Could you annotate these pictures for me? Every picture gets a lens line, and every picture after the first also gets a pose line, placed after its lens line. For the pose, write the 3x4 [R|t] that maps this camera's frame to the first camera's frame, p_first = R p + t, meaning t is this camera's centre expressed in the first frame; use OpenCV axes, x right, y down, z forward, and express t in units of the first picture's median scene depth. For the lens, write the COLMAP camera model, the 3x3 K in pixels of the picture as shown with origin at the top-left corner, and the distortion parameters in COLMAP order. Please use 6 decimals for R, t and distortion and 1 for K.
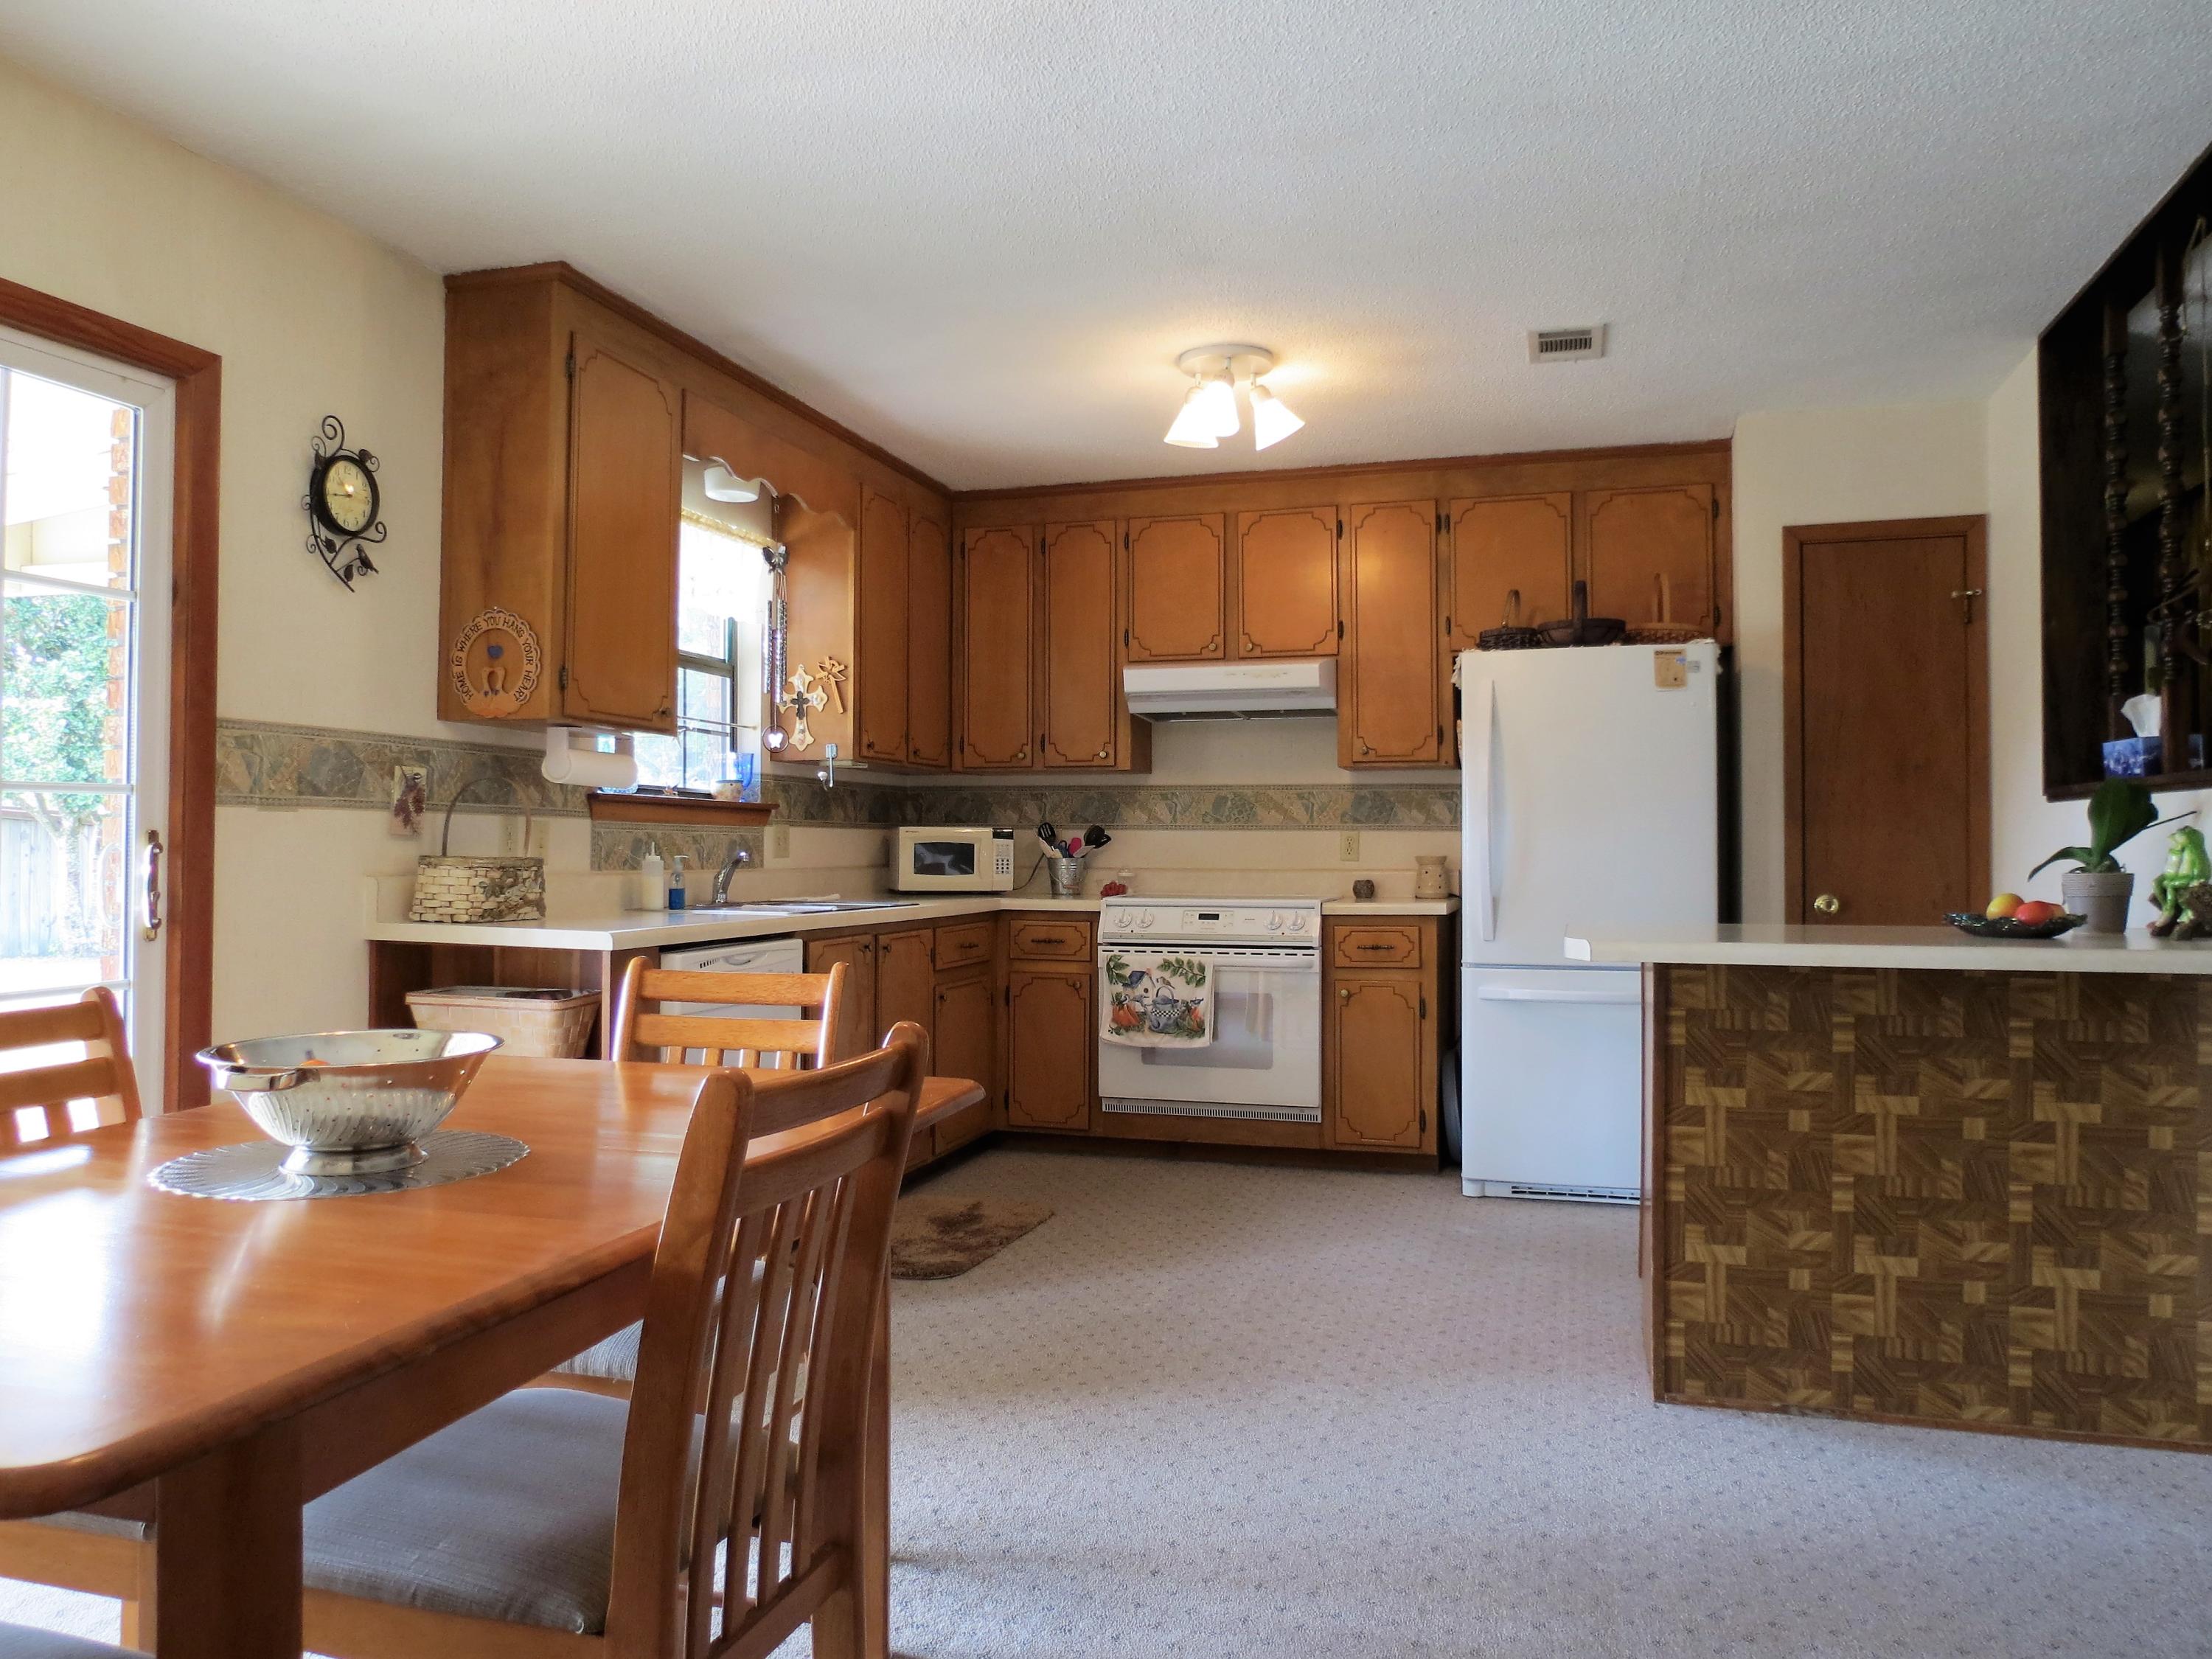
lens RADIAL K [[1570.9, 0, 1099.2], [0, 1570.9, 823.5], [0, 0, 1]] dist [-0.038127, 0.016951]
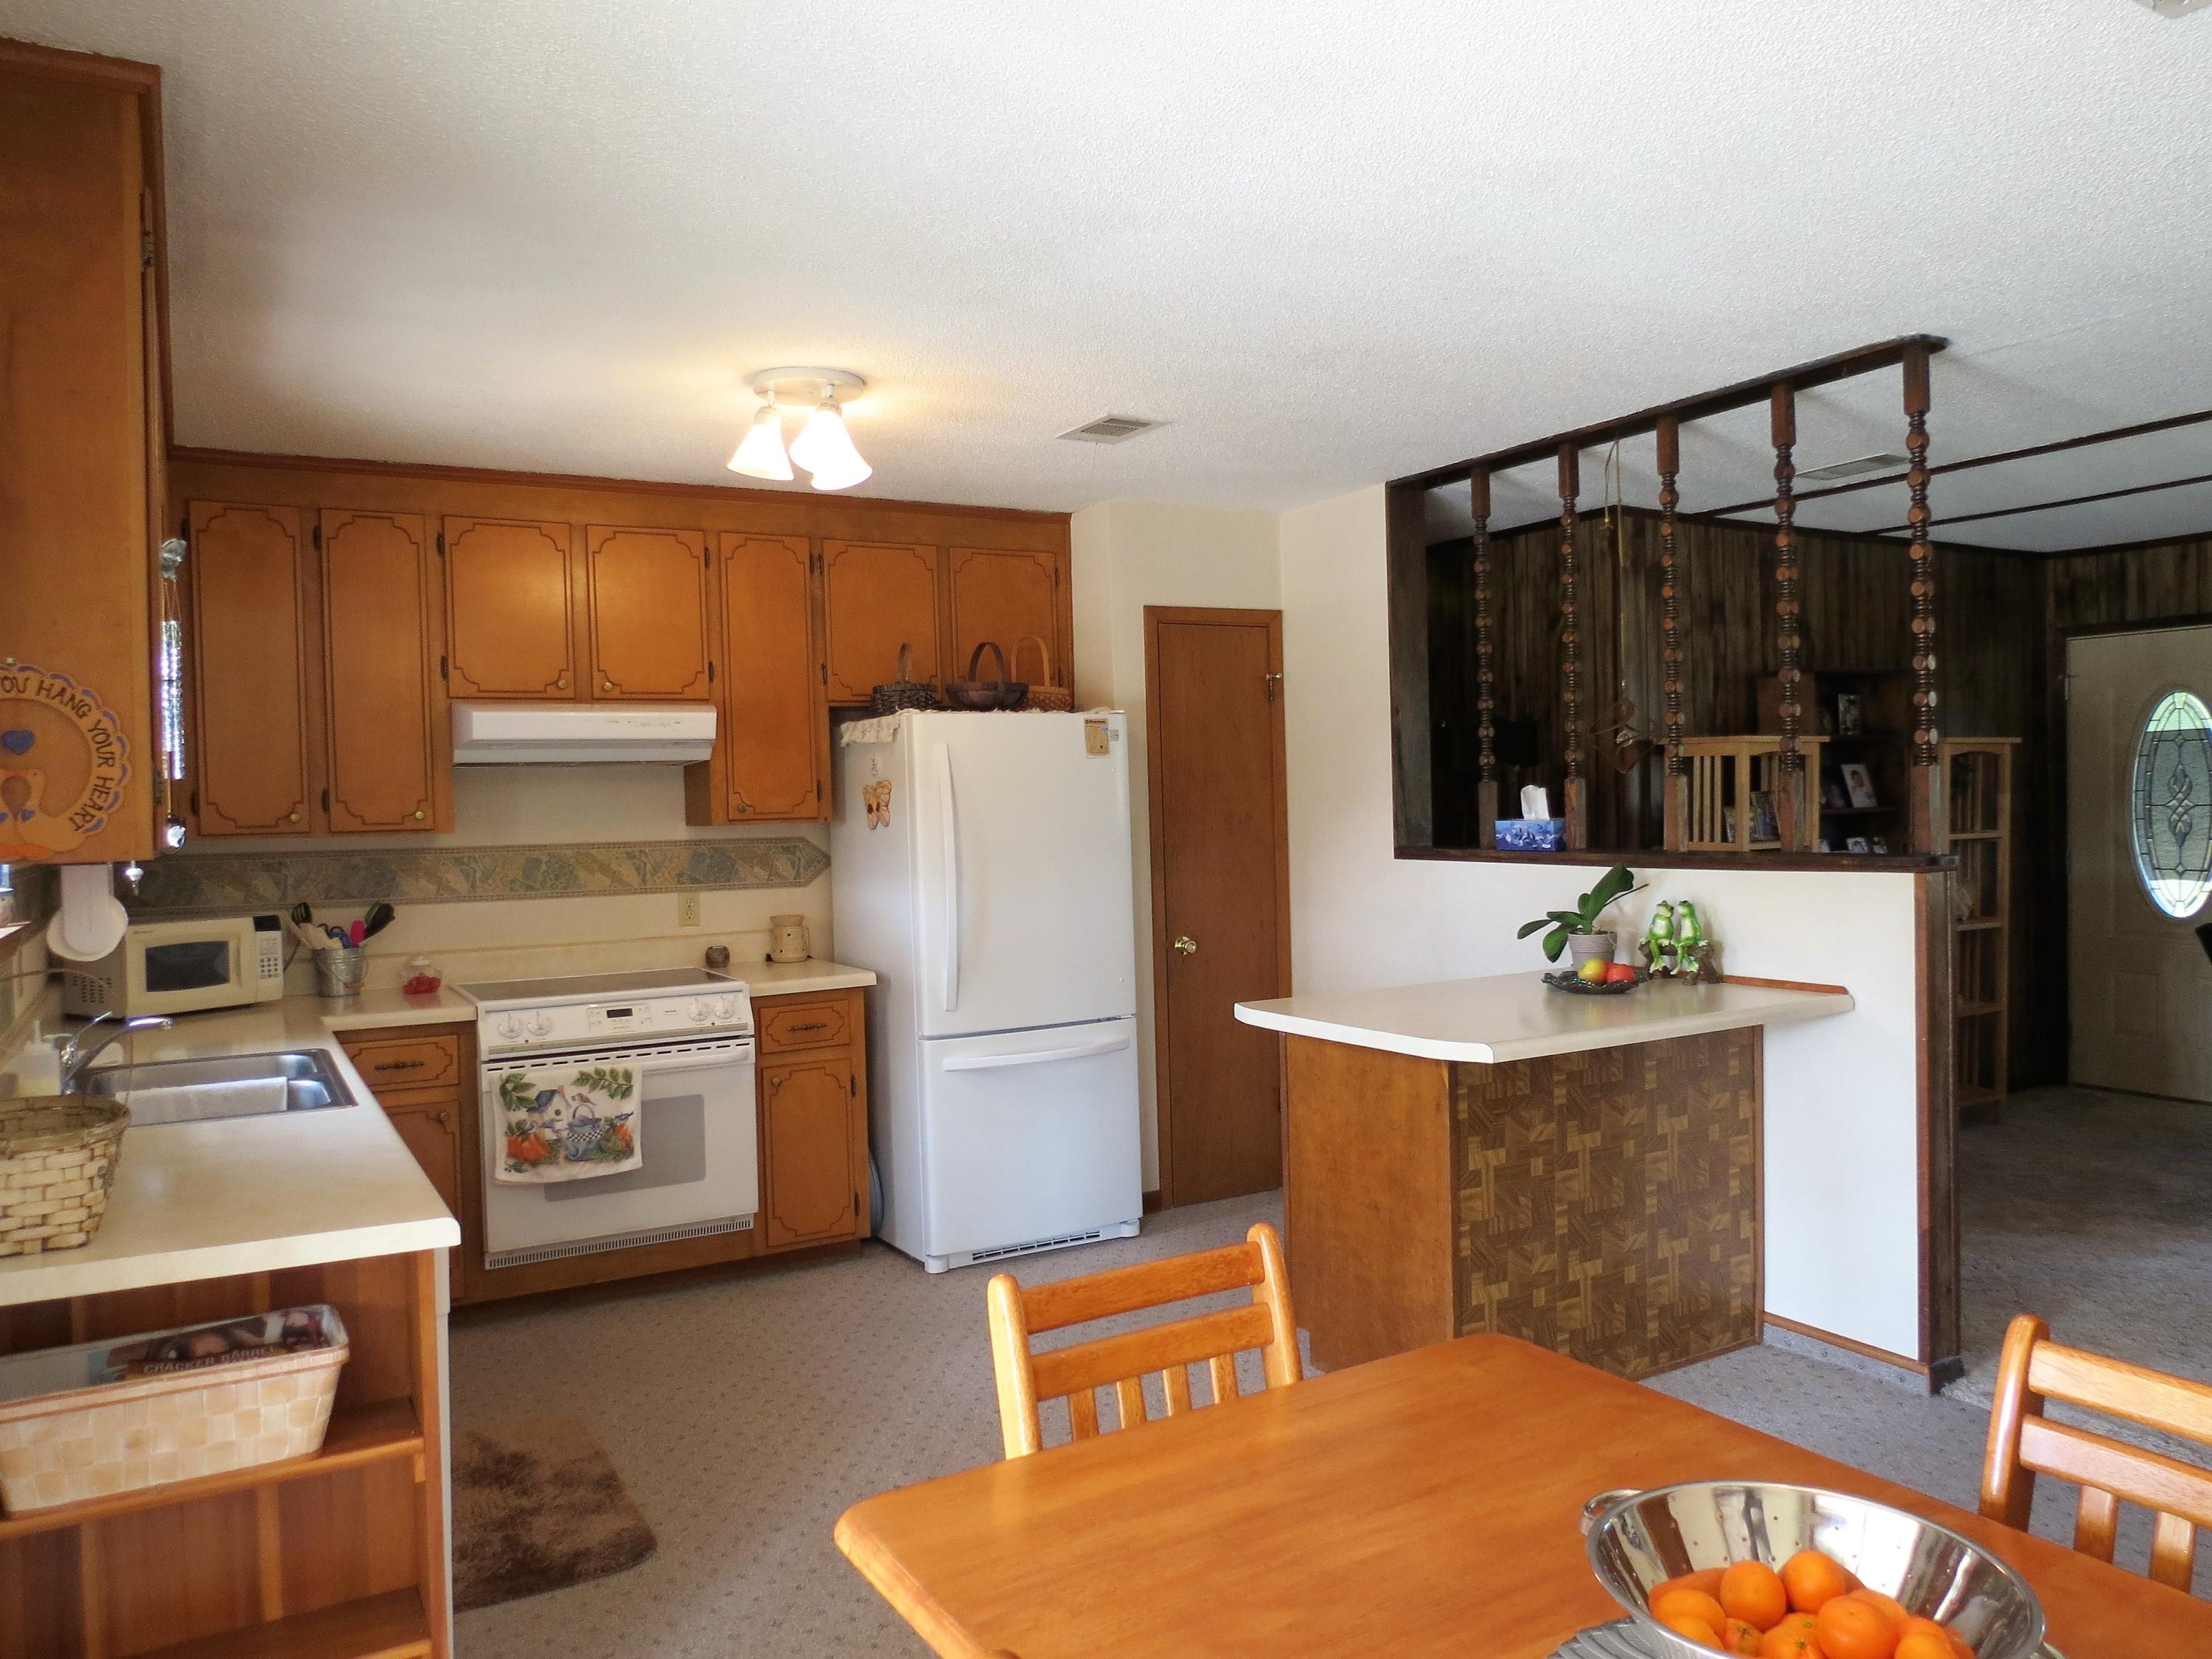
lens RADIAL K [[1570.9, 0, 1107.4], [0, 1570.9, 823.8], [0, 0, 1]] dist [-0.038127, 0.016951]
pose [[0.679608, -0.031150, 0.732913, -0.372221], [0.013465, 0.999459, 0.029992, -0.065104], [-0.733451, -0.010514, 0.679660, 0.245436]]
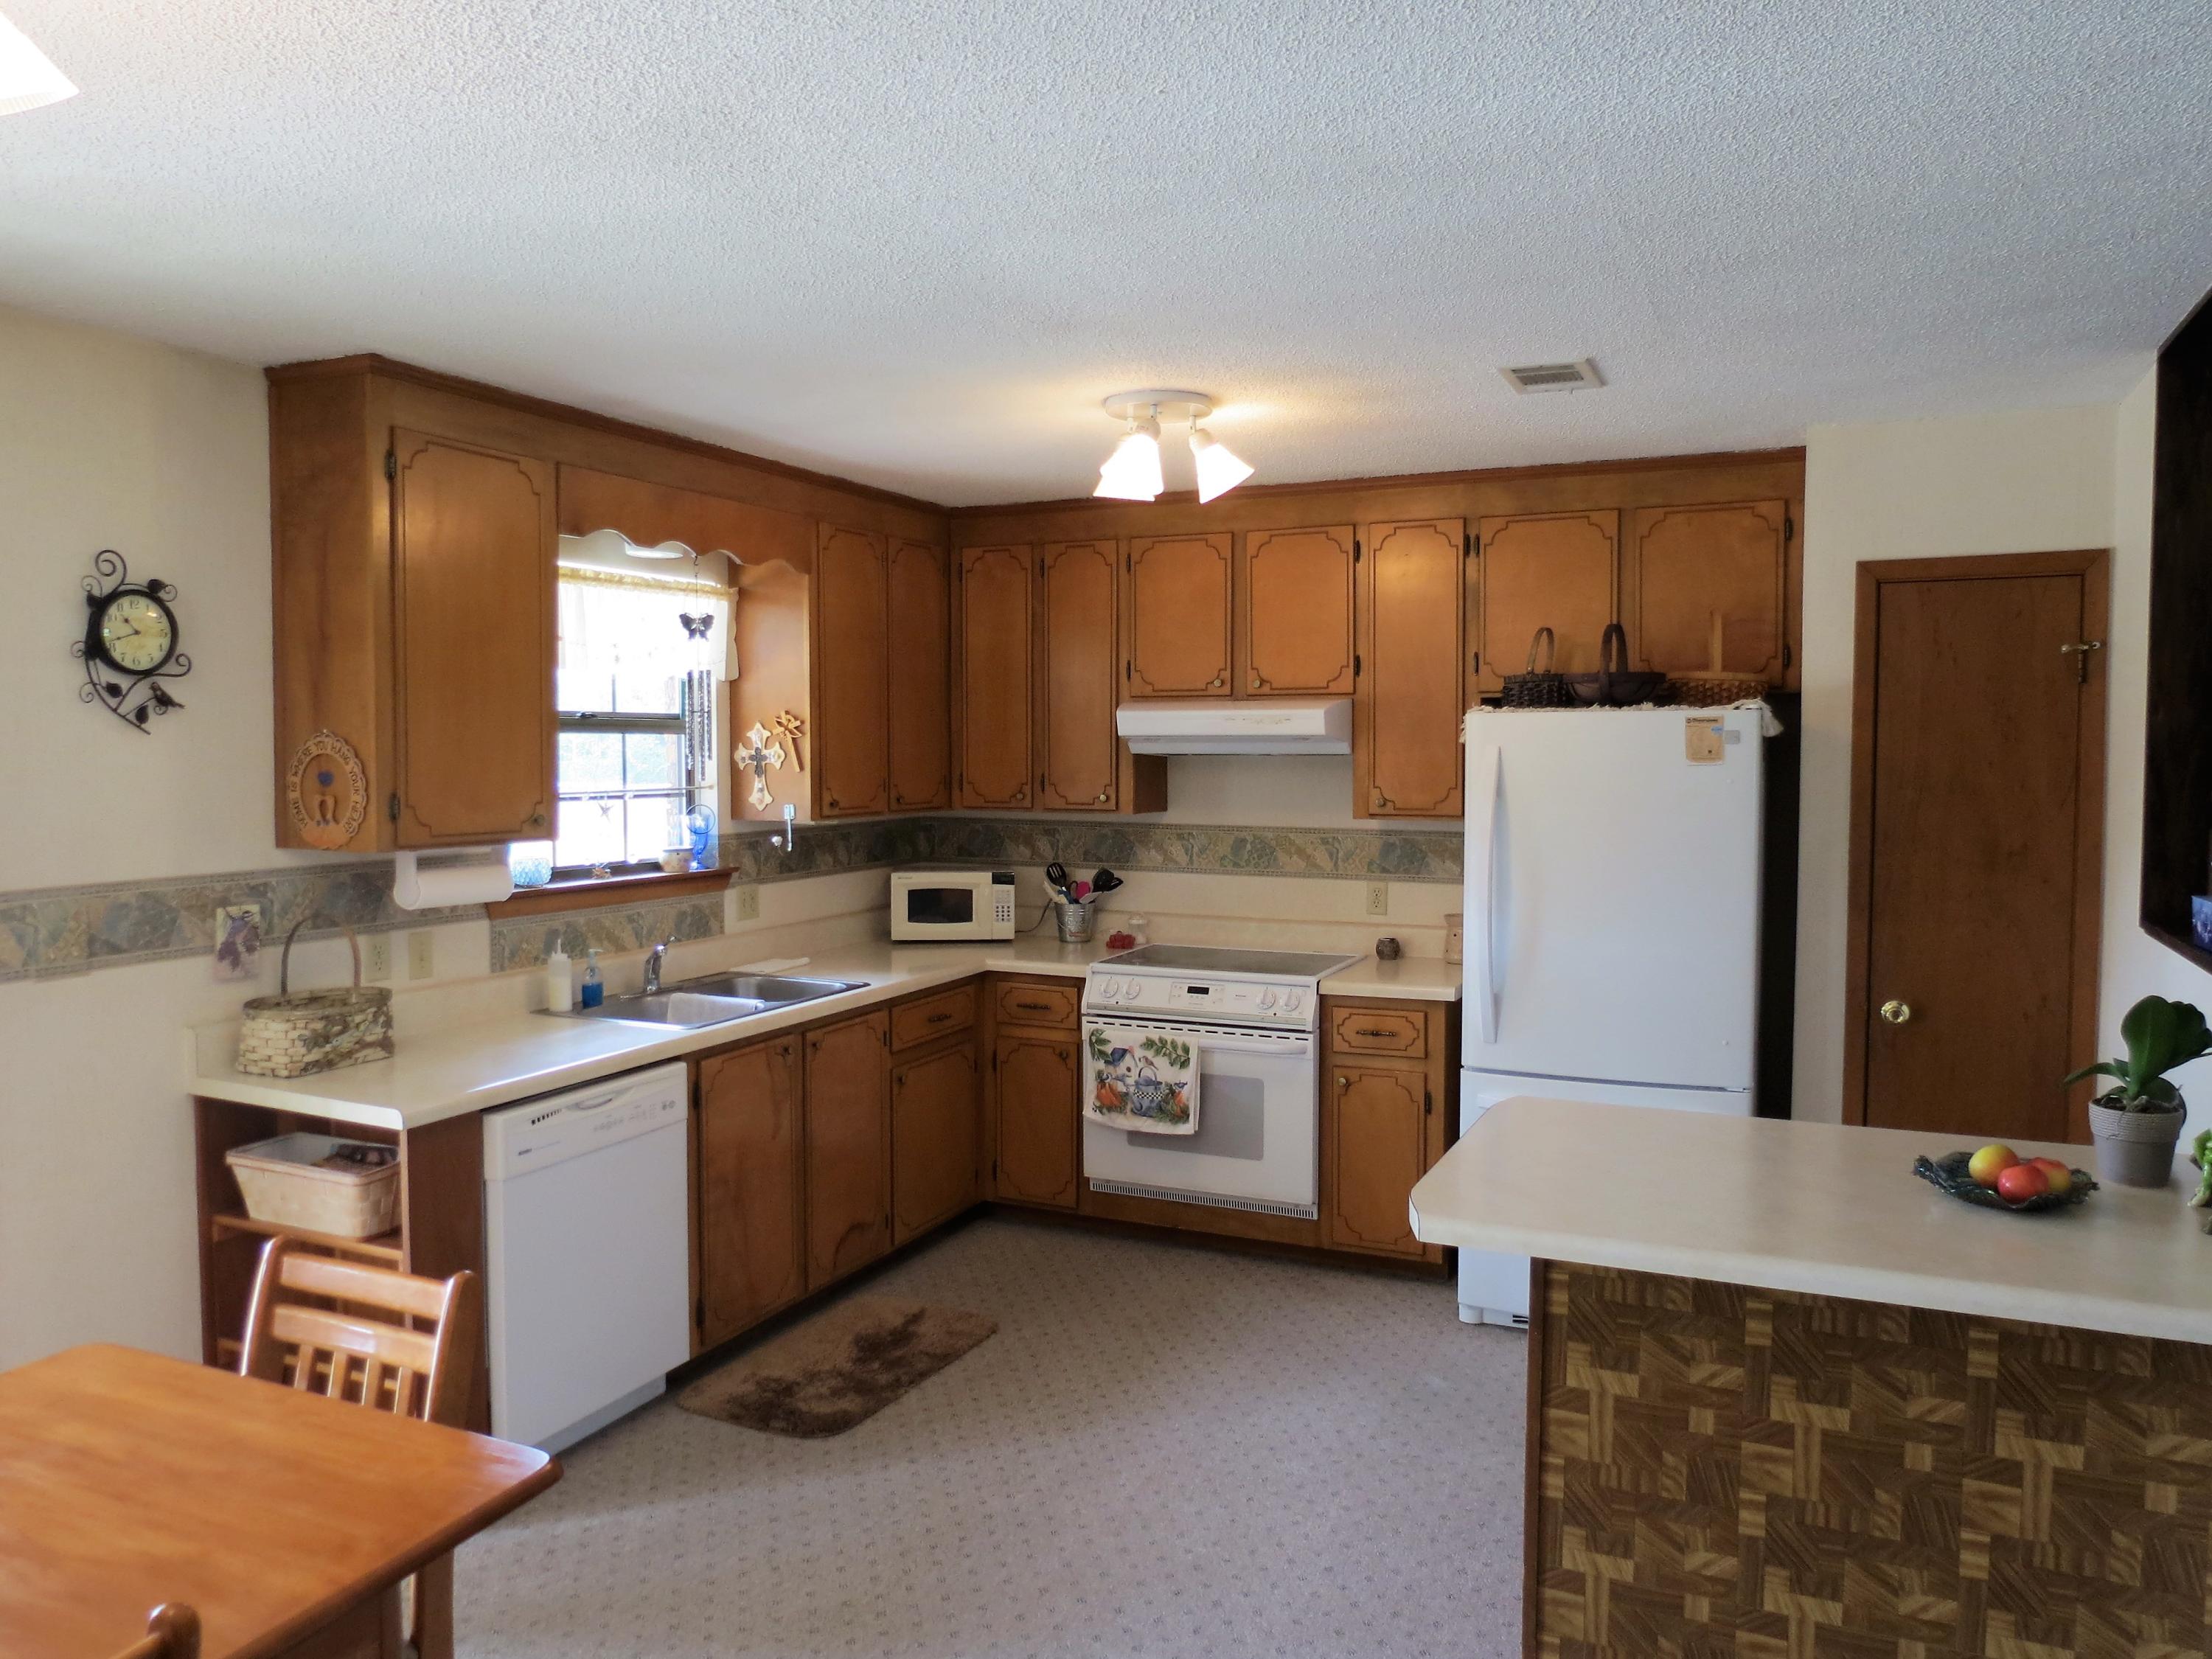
lens RADIAL K [[1570.9, 0, 1100.2], [0, 1570.9, 822.6], [0, 0, 1]] dist [-0.038127, 0.016951]
pose [[0.990240, 0.004553, -0.139301, 0.143351], [0.004912, 0.997705, 0.067526, -0.102099], [0.139289, -0.067551, 0.987945, 0.099919]]
